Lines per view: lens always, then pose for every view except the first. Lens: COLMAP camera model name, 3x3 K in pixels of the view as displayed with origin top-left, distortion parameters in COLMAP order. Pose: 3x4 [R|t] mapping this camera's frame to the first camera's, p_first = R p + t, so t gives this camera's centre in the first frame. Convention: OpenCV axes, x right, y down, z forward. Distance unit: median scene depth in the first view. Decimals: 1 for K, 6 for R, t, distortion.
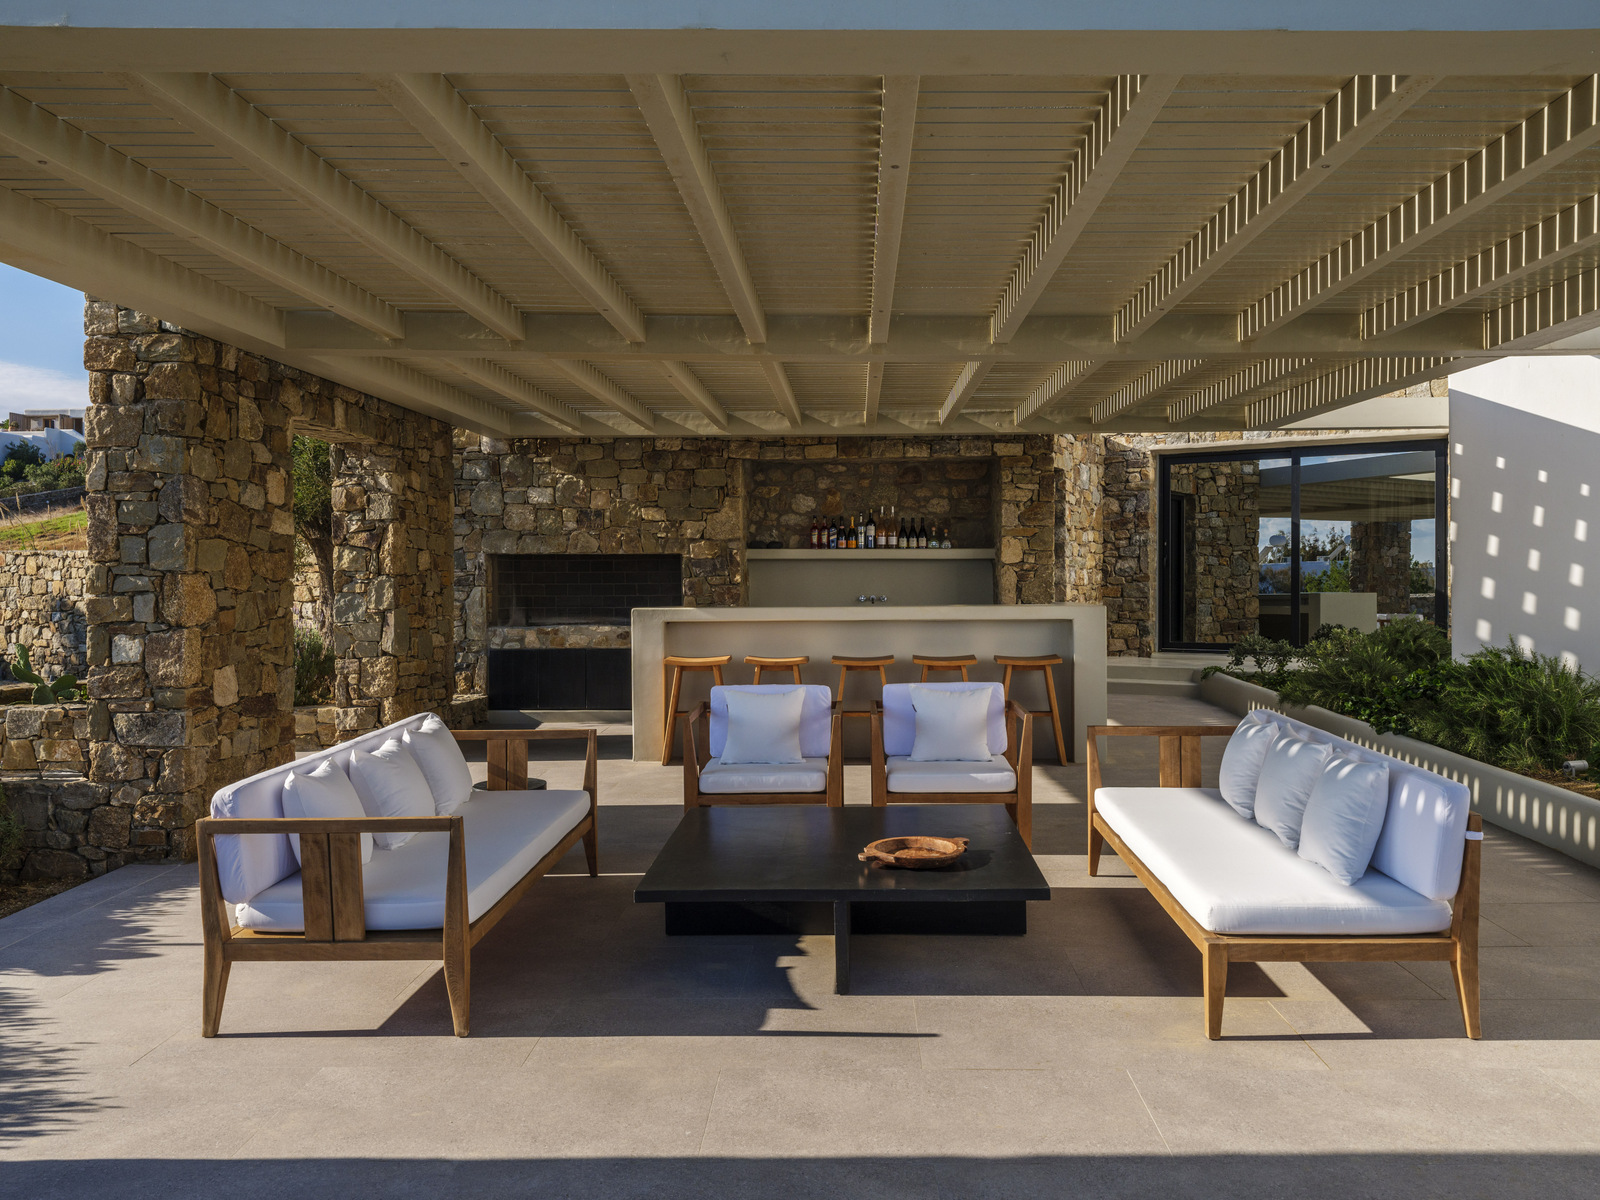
lens RADIAL K [[1384.5, 0, 802.0], [0, 1384.5, 626.7], [0, 0, 1]] dist [0.000625, -0.005479]
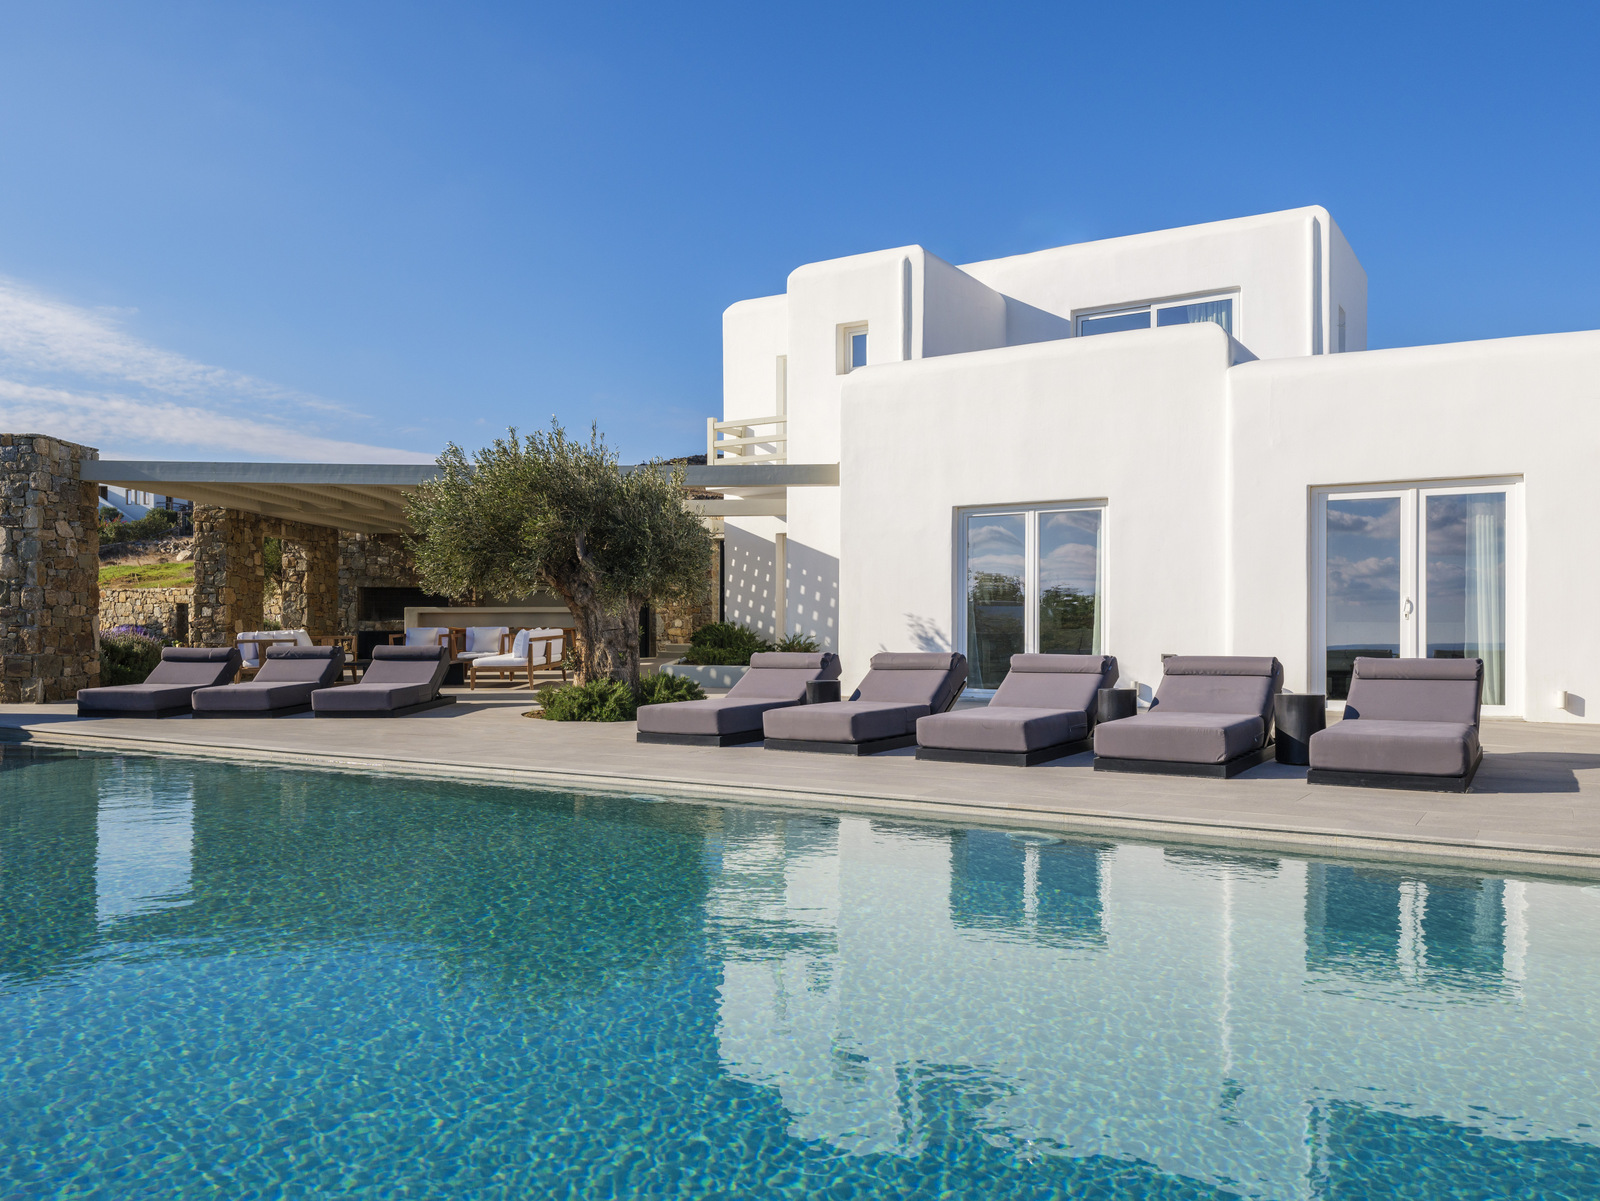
lens RADIAL K [[1238.8, 0, 797.6], [0, 1238.8, 624.0], [0, 0, 1]] dist [0.036515, -0.011315]
pose [[0.999059, 0.001988, 0.043318, 0.466855], [-0.000364, 0.999299, -0.037447, 0.097088], [-0.043363, 0.037396, 0.998359, -1.209102]]
